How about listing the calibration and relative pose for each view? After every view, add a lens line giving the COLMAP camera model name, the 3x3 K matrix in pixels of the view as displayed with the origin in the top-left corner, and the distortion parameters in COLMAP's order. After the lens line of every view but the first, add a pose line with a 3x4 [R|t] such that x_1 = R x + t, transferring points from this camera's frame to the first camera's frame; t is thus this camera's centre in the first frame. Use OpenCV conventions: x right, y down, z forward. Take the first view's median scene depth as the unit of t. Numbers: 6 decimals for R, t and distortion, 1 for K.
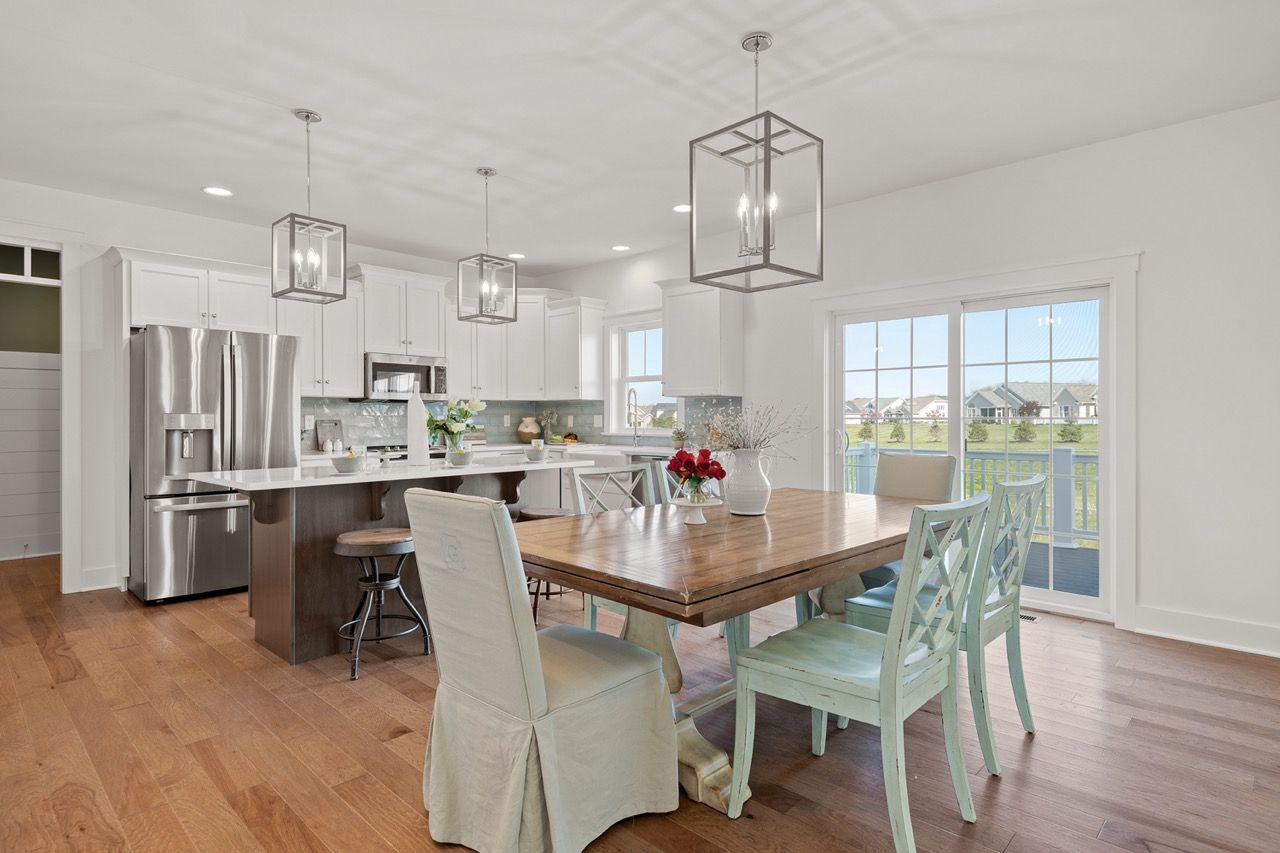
lens RADIAL K [[692.7, 0, 643.3], [0, 692.7, 423.4], [0, 0, 1]] dist [0.027211, -0.007935]
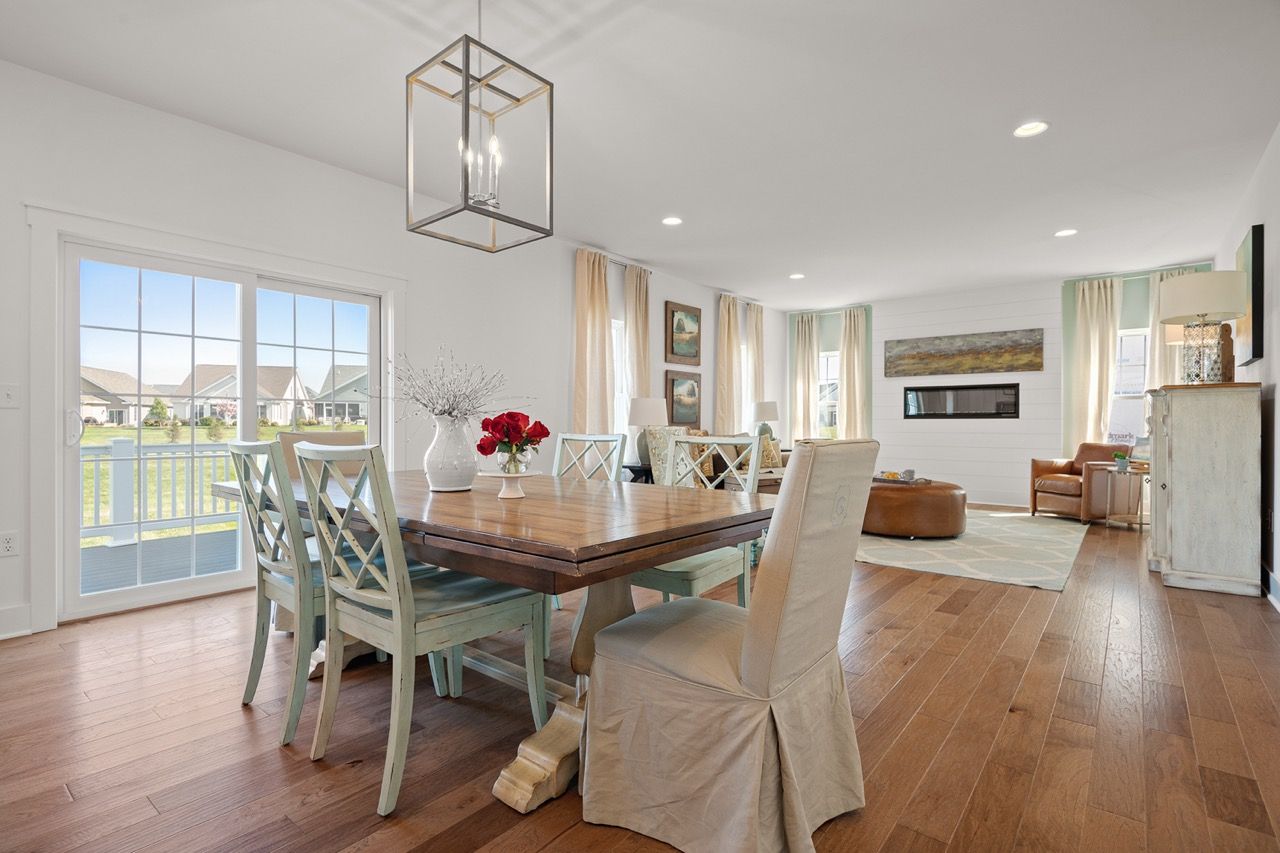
lens RADIAL K [[621.3, 0, 636.9], [0, 621.3, 420.9], [0, 0, 1]] dist [0.011680, -0.002385]
pose [[-0.085409, 0.006251, 0.996326, -0.386261], [0.008777, 0.999946, -0.005521, 0.029037], [-0.996307, 0.008273, -0.085459, 0.508520]]
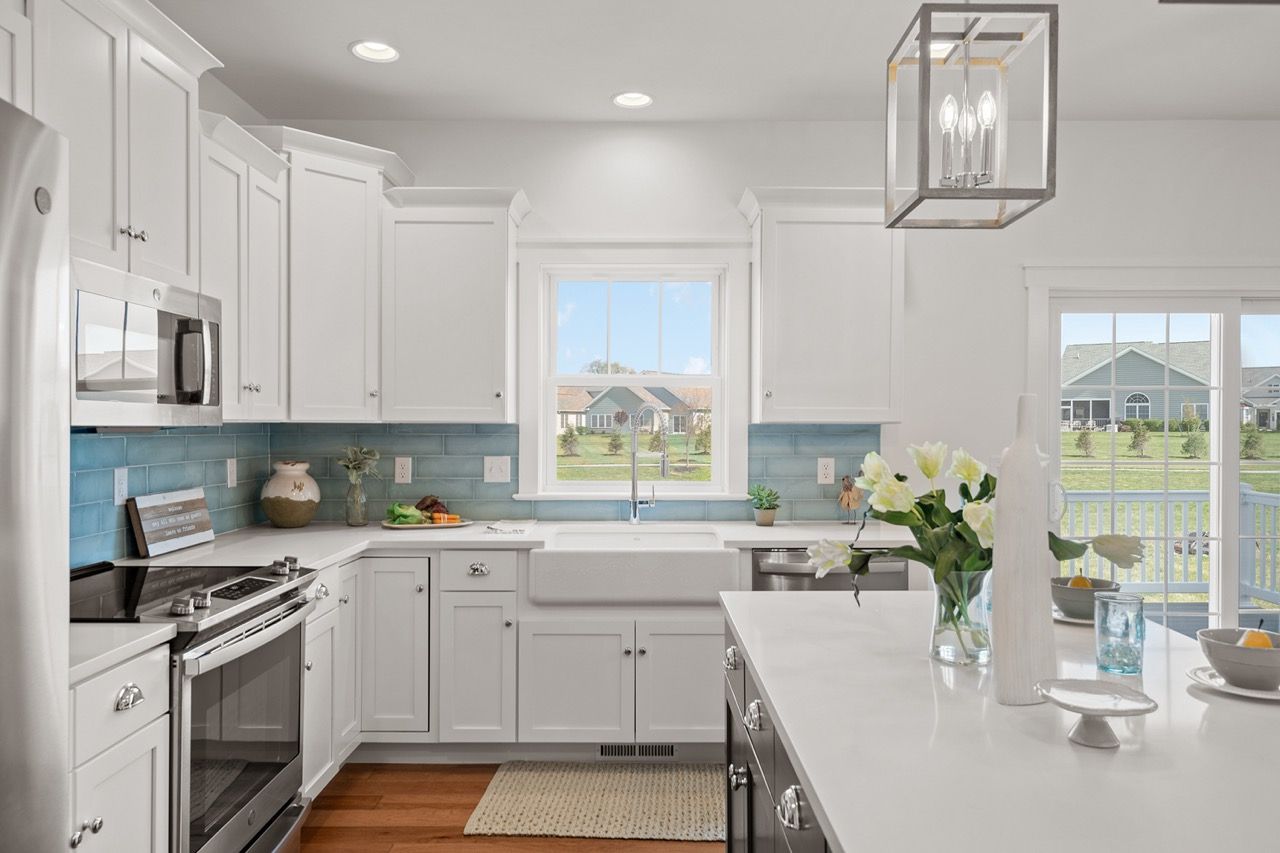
lens RADIAL K [[895.8, 0, 636.6], [0, 895.8, 431.3], [0, 0, 1]] dist [0.032150, -0.001398]
pose [[0.721970, -0.000873, 0.691924, -0.550617], [0.002673, 0.999995, -0.001527, -0.036548], [-0.691919, 0.002952, 0.721969, 0.689625]]
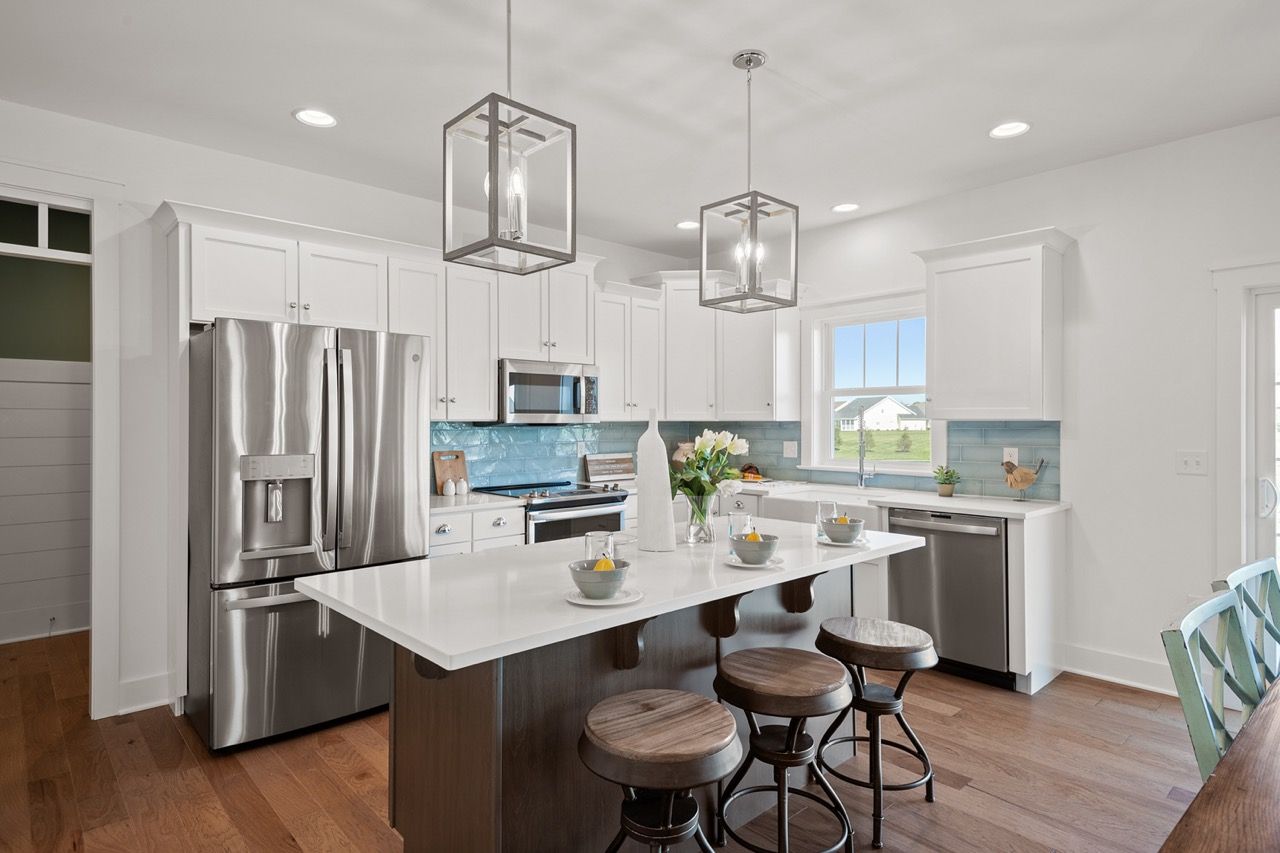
lens RADIAL K [[692.7, 0, 637.4], [0, 692.7, 425.9], [0, 0, 1]] dist [0.027211, -0.007935]
pose [[0.998113, 0.001312, -0.061393, -0.247347], [-0.001423, 0.999997, -0.001765, -0.036136], [0.061391, 0.001849, 0.998112, 0.337441]]
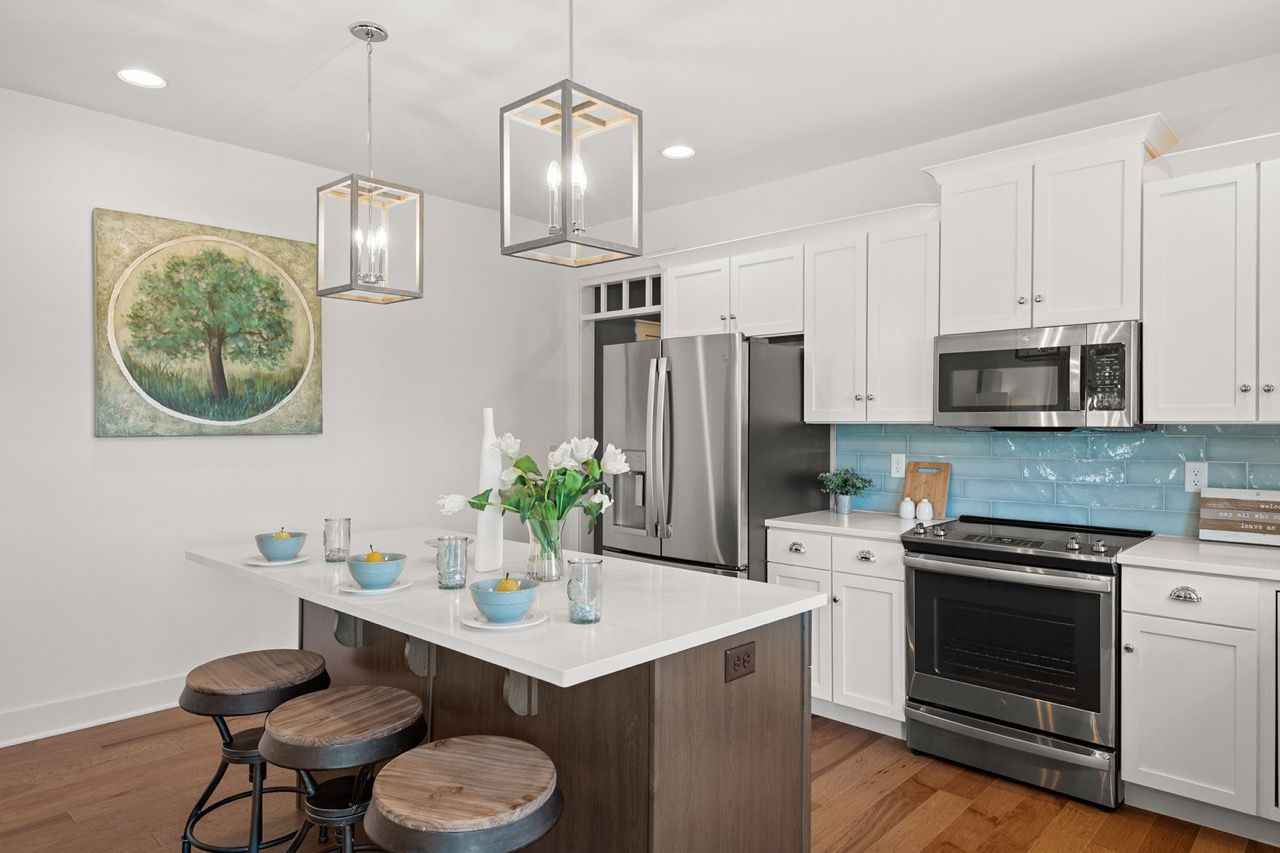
lens RADIAL K [[766.6, 0, 631.9], [0, 766.6, 429.1], [0, 0, 1]] dist [0.003562, -0.005210]
pose [[0.002408, 0.008928, -0.999957, 0.196874], [-0.008564, 0.999924, 0.008907, -0.041687], [0.999960, 0.008542, 0.002484, 0.895429]]
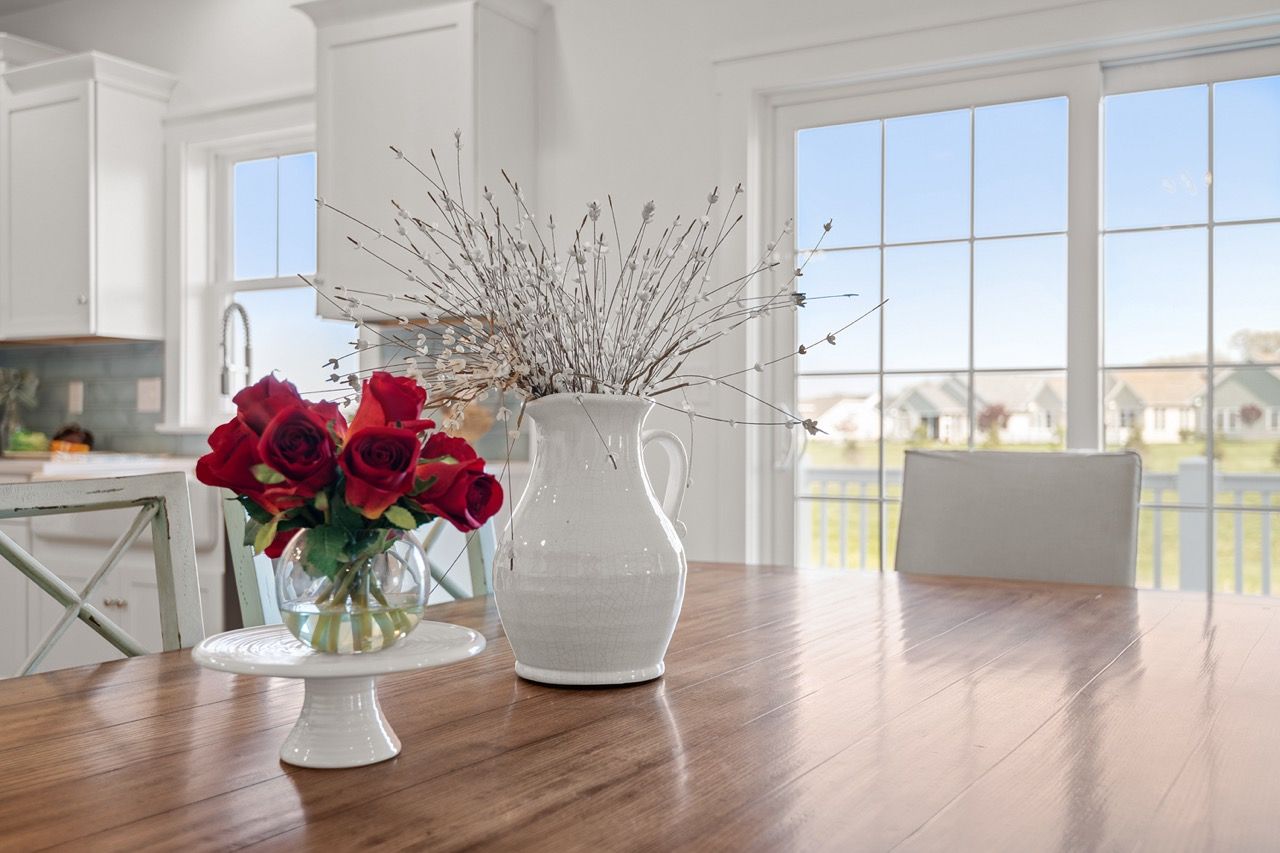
lens RADIAL K [[1257.8, 0, 647.5], [0, 1257.8, 427.9], [0, 0, 1]] dist [0.015245, 0.000000]
pose [[0.968983, 0.004319, 0.247091, 0.039091], [-0.001127, 0.999914, -0.013057, 0.031618], [-0.247126, 0.012373, 0.968904, 0.353340]]
